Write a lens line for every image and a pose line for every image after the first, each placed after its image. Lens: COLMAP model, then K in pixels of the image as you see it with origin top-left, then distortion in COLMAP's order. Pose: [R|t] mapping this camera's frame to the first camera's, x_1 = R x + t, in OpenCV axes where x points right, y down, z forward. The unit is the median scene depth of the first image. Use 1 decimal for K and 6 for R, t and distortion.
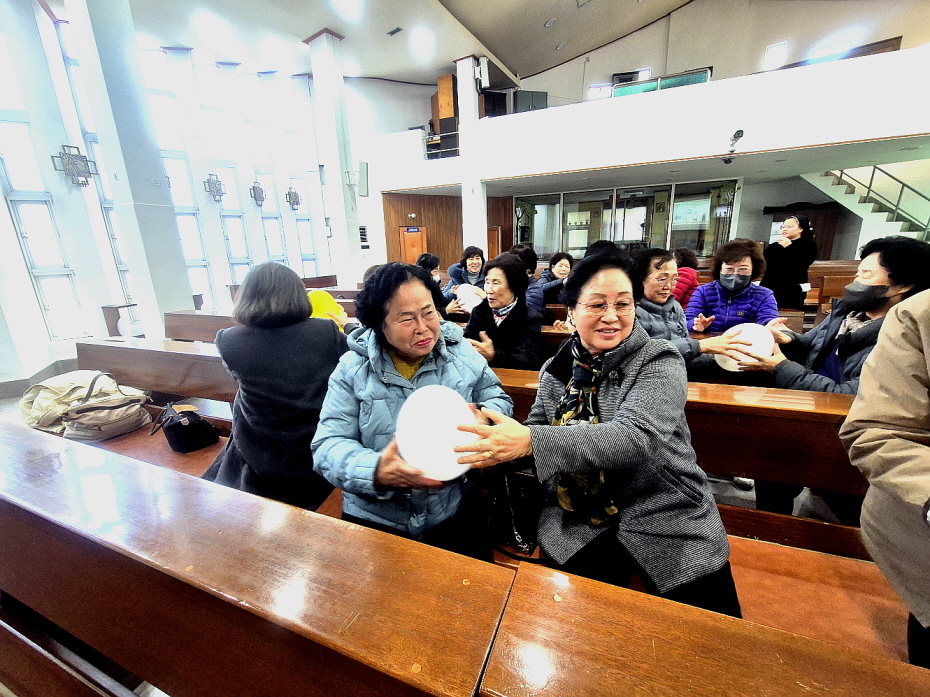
lens RADIAL K [[381.3, 0, 463.5], [0, 381.3, 346.3], [0, 0, 1]] dist [-0.000941, -0.000076]
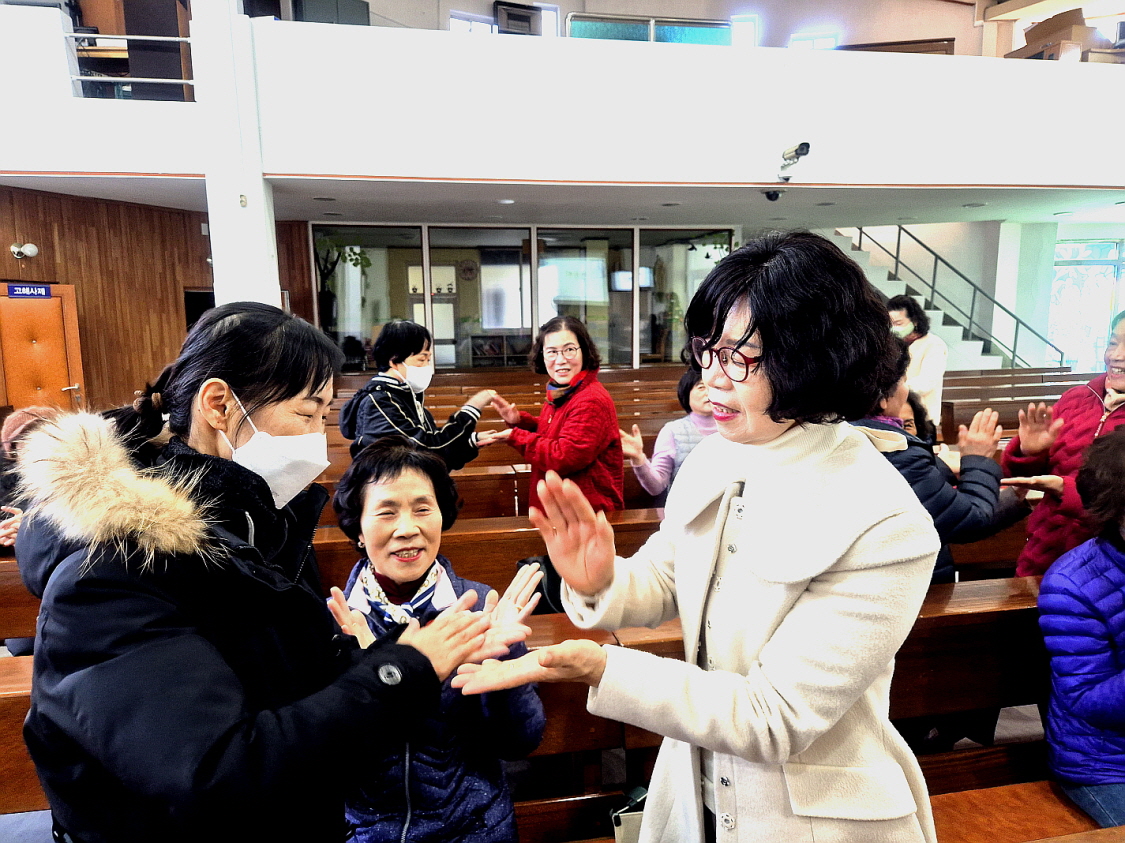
lens RADIAL K [[771.1, 0, 560.7], [0, 771.1, 425.5], [0, 0, 1]] dist [0.078836, -0.067331]
pose [[0.848058, -0.050146, 0.527525, -0.123541], [0.117297, 0.988581, -0.094595, -0.076801], [-0.516758, 0.142099, 0.844257, 0.215090]]
